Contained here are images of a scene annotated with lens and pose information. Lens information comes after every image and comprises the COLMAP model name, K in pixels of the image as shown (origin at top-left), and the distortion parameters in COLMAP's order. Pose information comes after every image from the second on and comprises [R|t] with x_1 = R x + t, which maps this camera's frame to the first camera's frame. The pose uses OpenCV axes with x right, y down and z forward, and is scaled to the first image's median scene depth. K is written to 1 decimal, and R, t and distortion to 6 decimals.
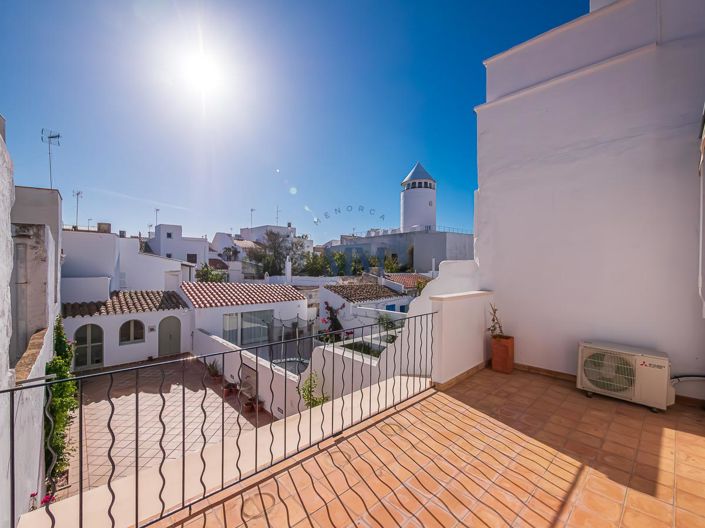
lens RADIAL K [[302.2, 0, 352.7], [0, 302.2, 270.4], [0, 0, 1]] dist [-0.003038, 0.001086]
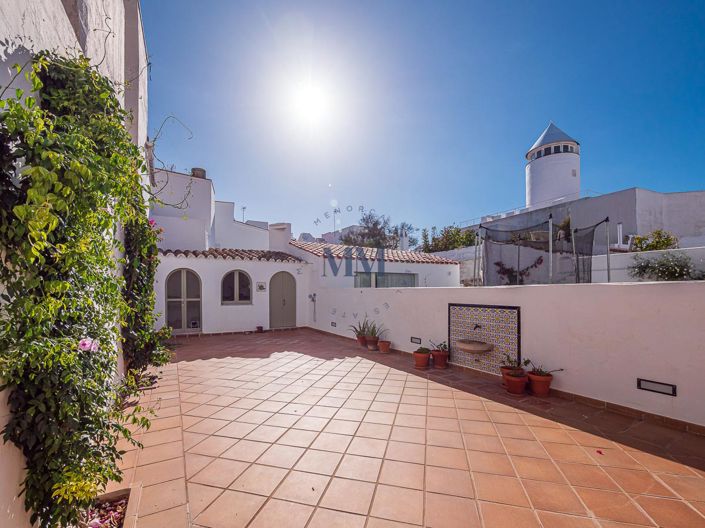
lens RADIAL K [[302.2, 0, 337.2], [0, 302.2, 303.2], [0, 0, 1]] dist [-0.003038, 0.001086]
pose [[0.969359, -0.014152, -0.245242, -0.255169], [0.013944, 0.999899, -0.002586, 0.182947], [0.245254, -0.000913, 0.969459, 0.291127]]
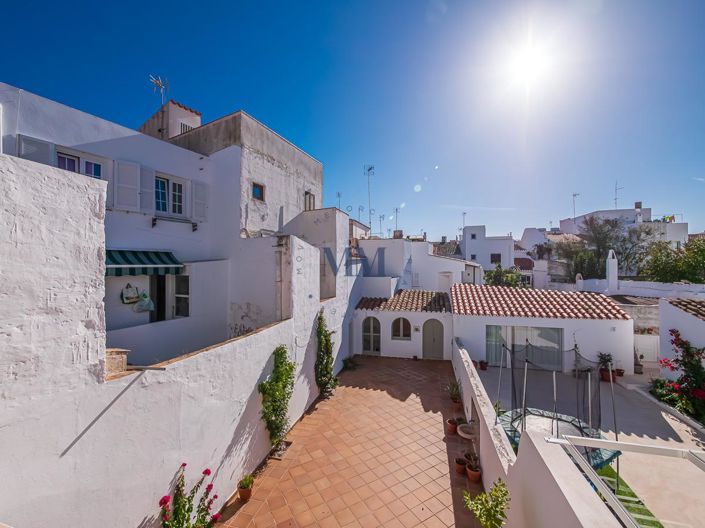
lens RADIAL K [[302.2, 0, 353.4], [0, 302.2, 264.1], [0, 0, 1]] dist [-0.003038, 0.001086]
pose [[0.528154, -0.016981, -0.848979, 0.068921], [-0.002144, 0.999770, -0.021331, -0.001533], [0.849146, 0.013086, 0.527996, 0.215650]]
